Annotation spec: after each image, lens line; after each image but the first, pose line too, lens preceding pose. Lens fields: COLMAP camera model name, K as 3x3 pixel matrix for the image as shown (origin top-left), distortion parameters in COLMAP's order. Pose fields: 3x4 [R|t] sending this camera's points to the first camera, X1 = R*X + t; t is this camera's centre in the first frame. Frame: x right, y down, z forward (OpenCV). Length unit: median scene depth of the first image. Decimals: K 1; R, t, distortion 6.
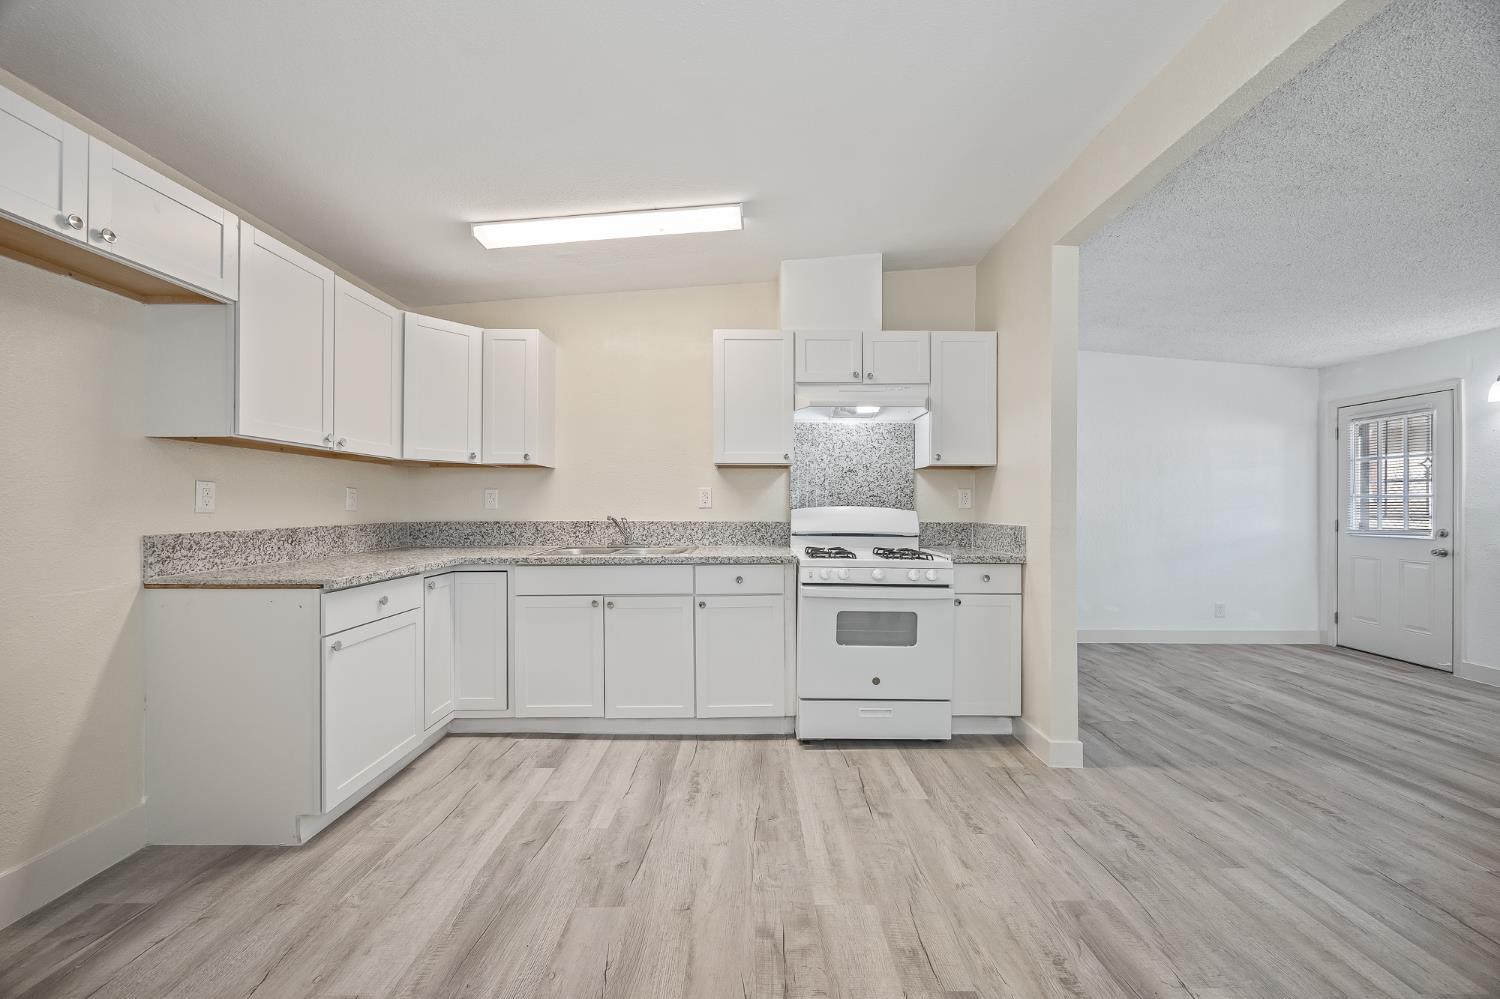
lens RADIAL K [[573.3, 0, 751.6], [0, 573.3, 505.9], [0, 0, 1]] dist [-0.001864, -0.000260]
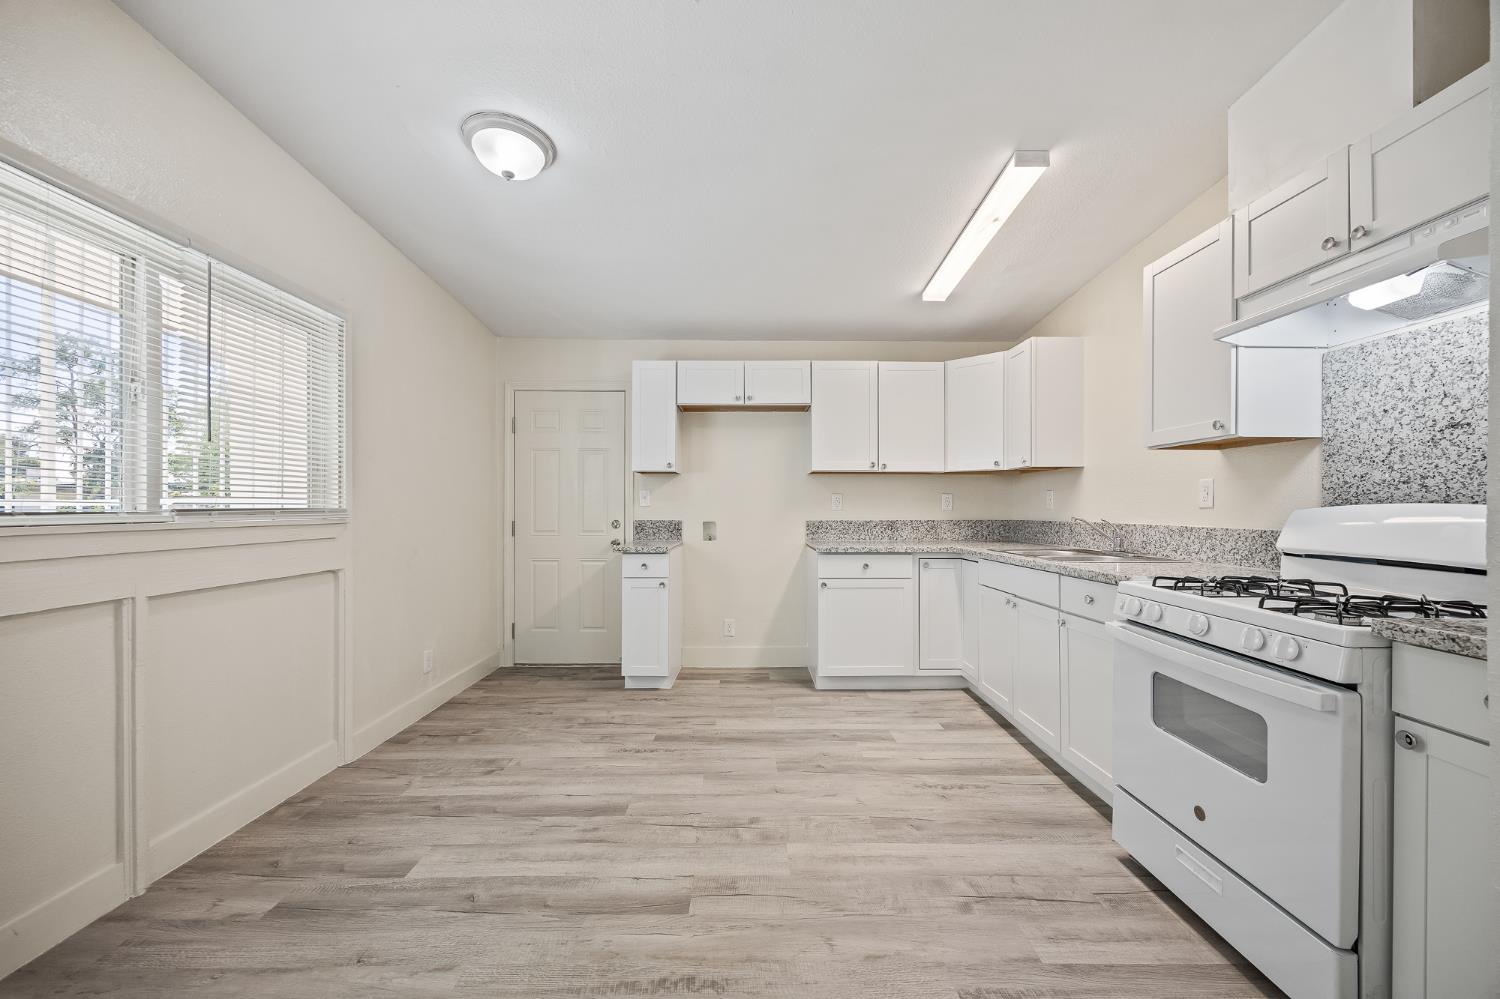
lens RADIAL K [[586.7, 0, 751.5], [0, 586.7, 507.6], [0, 0, 1]] dist [0.001019, 0.000142]
pose [[0.003303, -0.002708, -0.999991, 0.767768], [0.000201, 0.999996, -0.002707, 0.006346], [0.999995, -0.000192, 0.003303, 0.538861]]
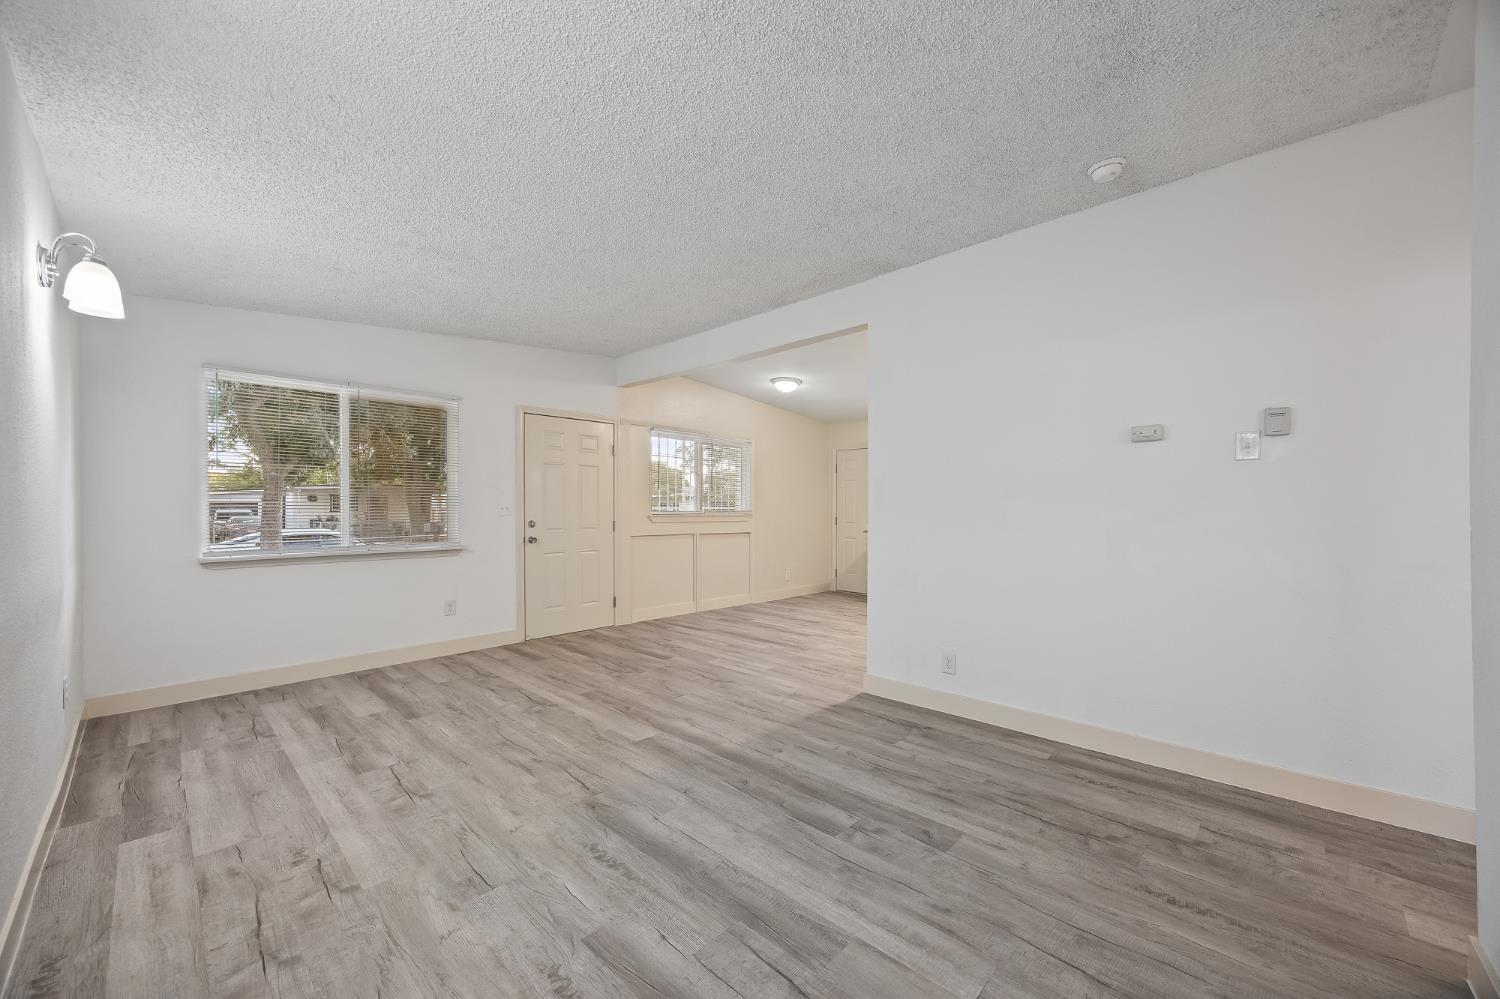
lens RADIAL K [[573.3, 0, 751.6], [0, 573.3, 505.9], [0, 0, 1]] dist [-0.001864, -0.000260]
pose [[-0.693289, -0.008110, -0.720614, 1.627089], [-0.002195, 0.999956, -0.009142, 0.008297], [0.720657, -0.004756, -0.693276, 1.616176]]
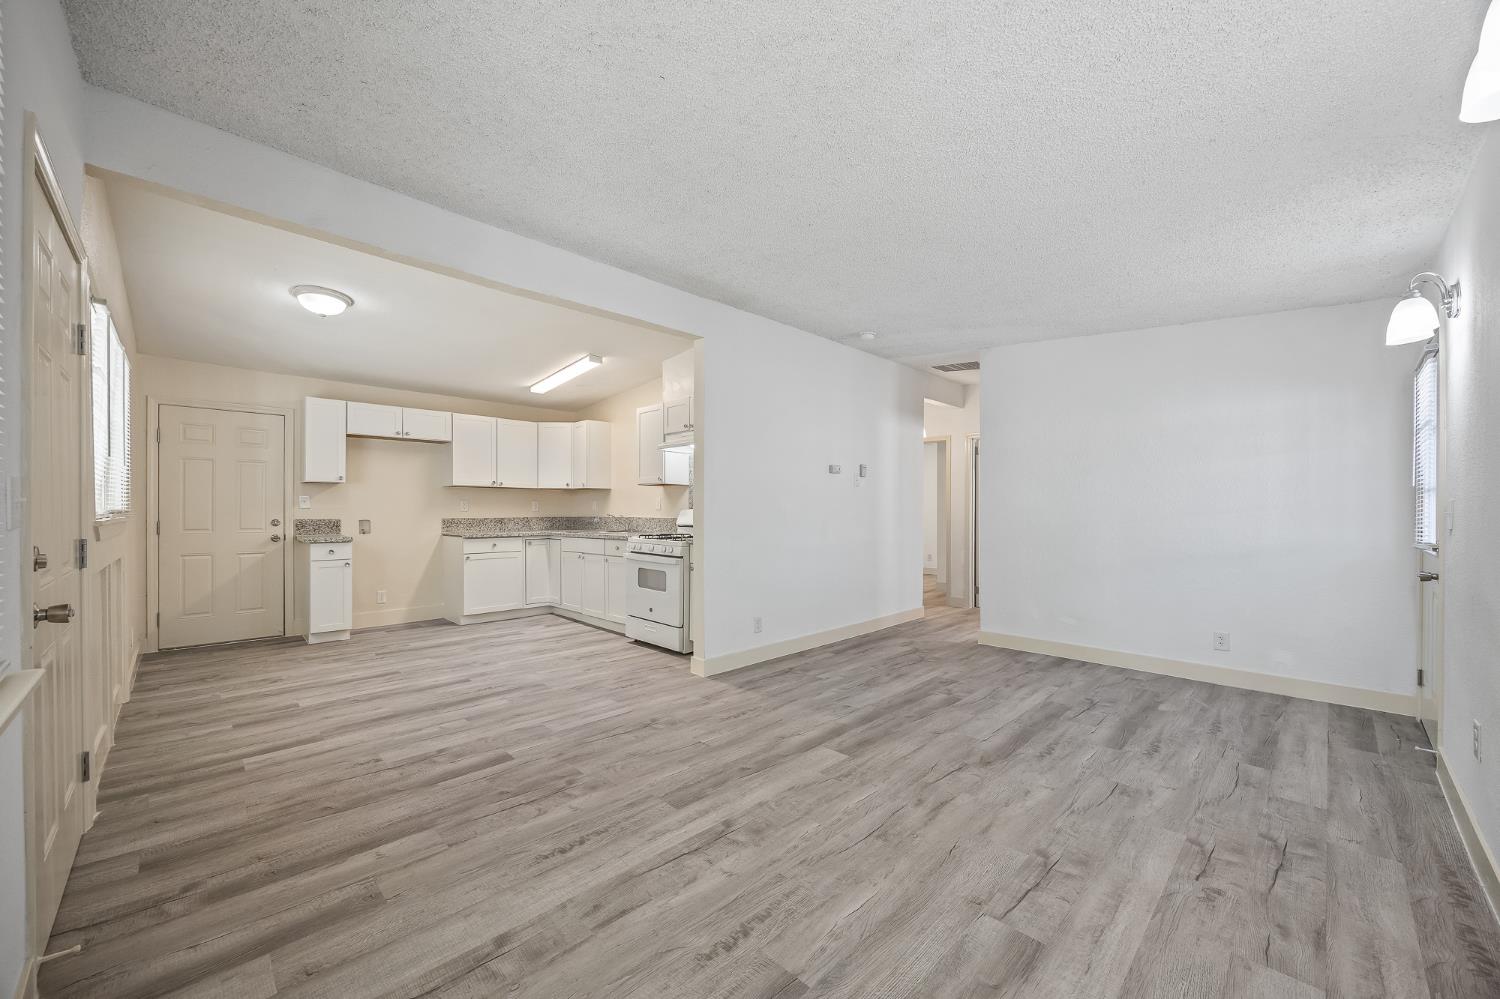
lens RADIAL K [[575.2, 0, 746.8], [0, 575.2, 512.3], [0, 0, 1]] dist [-0.005462, 0.000220]
pose [[0.697655, 0.000308, -0.716434, 1.598406], [0.001744, 0.999996, 0.002129, 0.009664], [0.716432, -0.002735, 0.697652, 0.003439]]
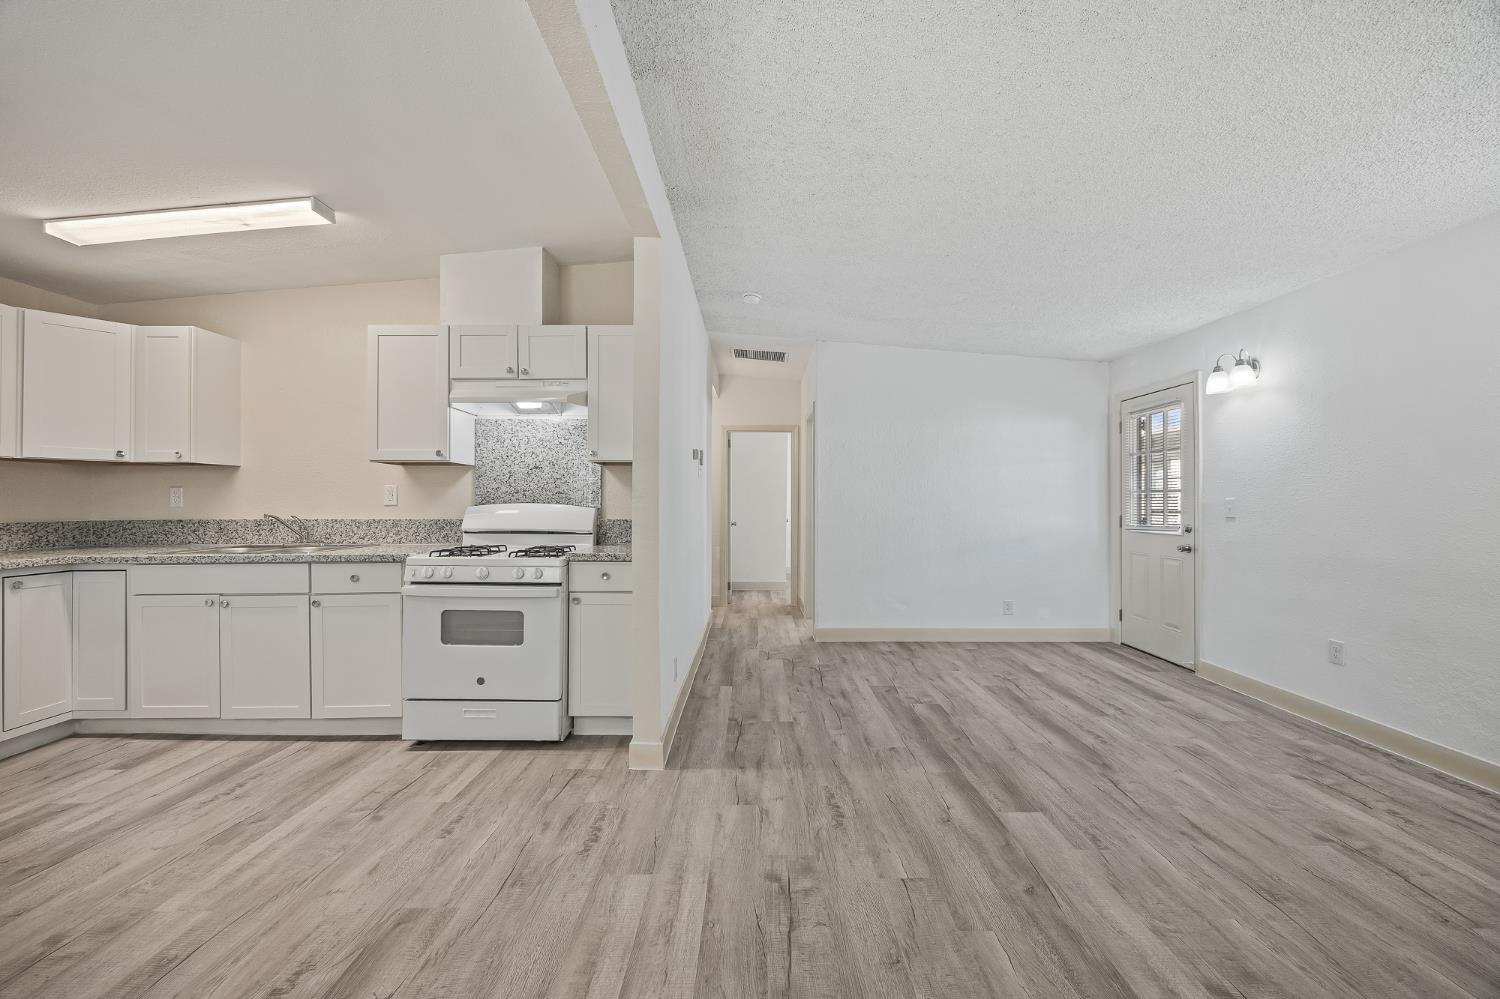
lens RADIAL K [[577.3, 0, 754.4], [0, 577.3, 499.8], [0, 0, 1]] dist [-0.001103, -0.000217]
pose [[0.999972, -0.003372, -0.006688, 0.671599], [0.003344, 0.999985, -0.004282, 0.000296], [0.006702, 0.004259, 0.999968, 0.010887]]
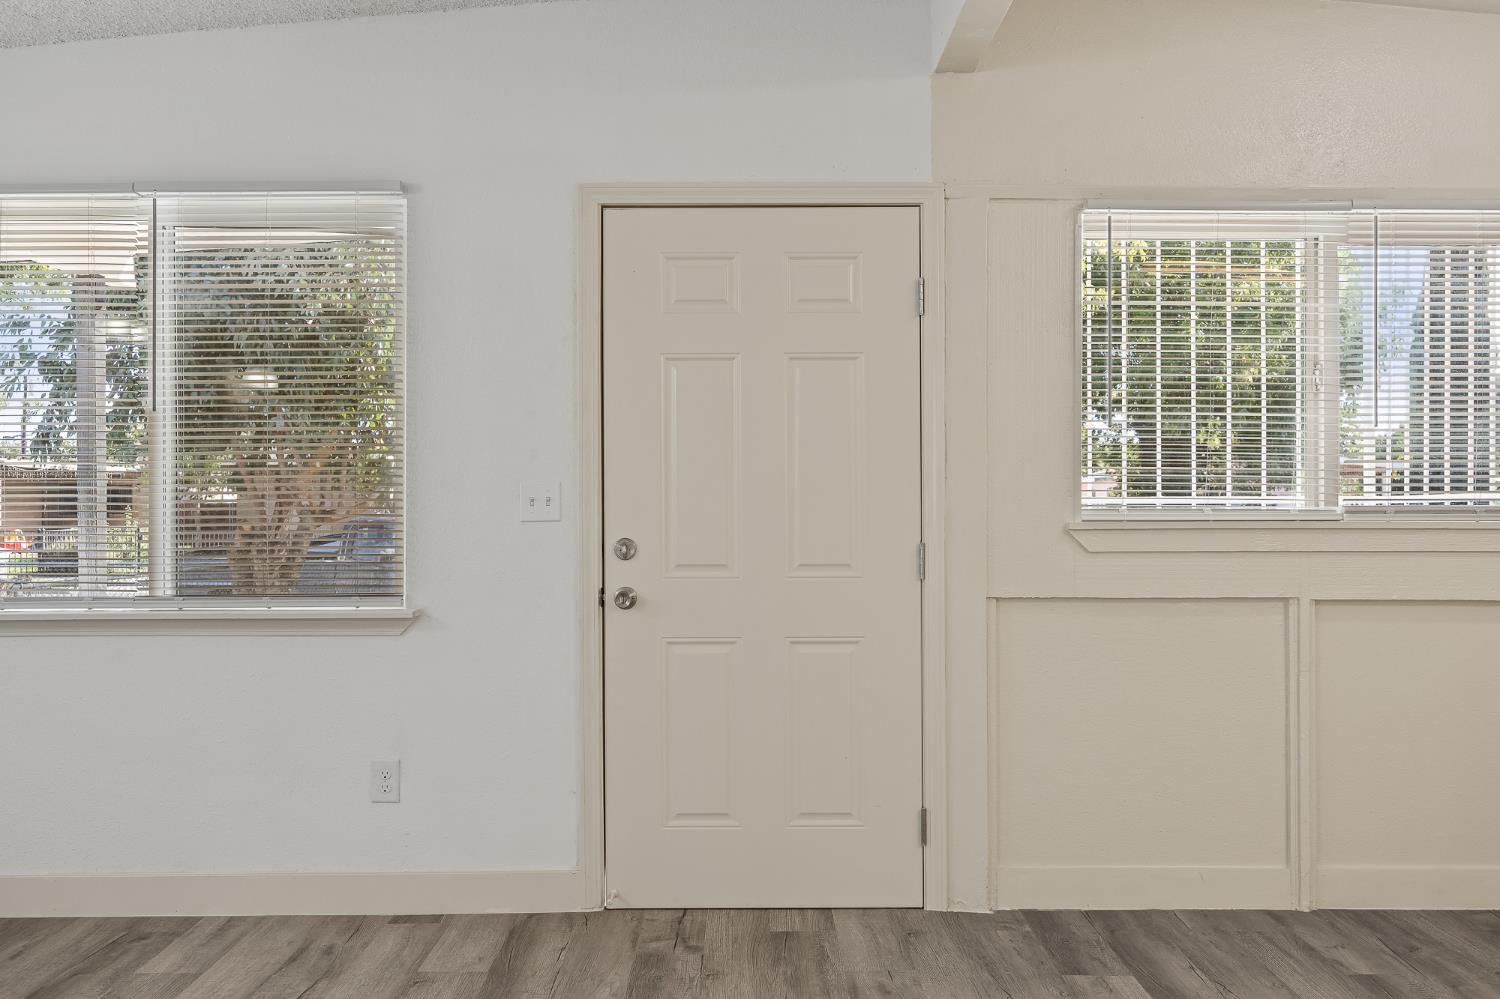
lens RADIAL K [[1191.0, 0, 750.0], [0, 1191.0, 499.5], [0, 0, 1]] dist [-0.003786, -0.000521]
pose [[-0.999986, -0.001858, 0.004926, 0.697489], [-0.001885, 0.999983, -0.005431, 0.006999], [-0.004916, -0.005440, -0.999973, 1.080901]]
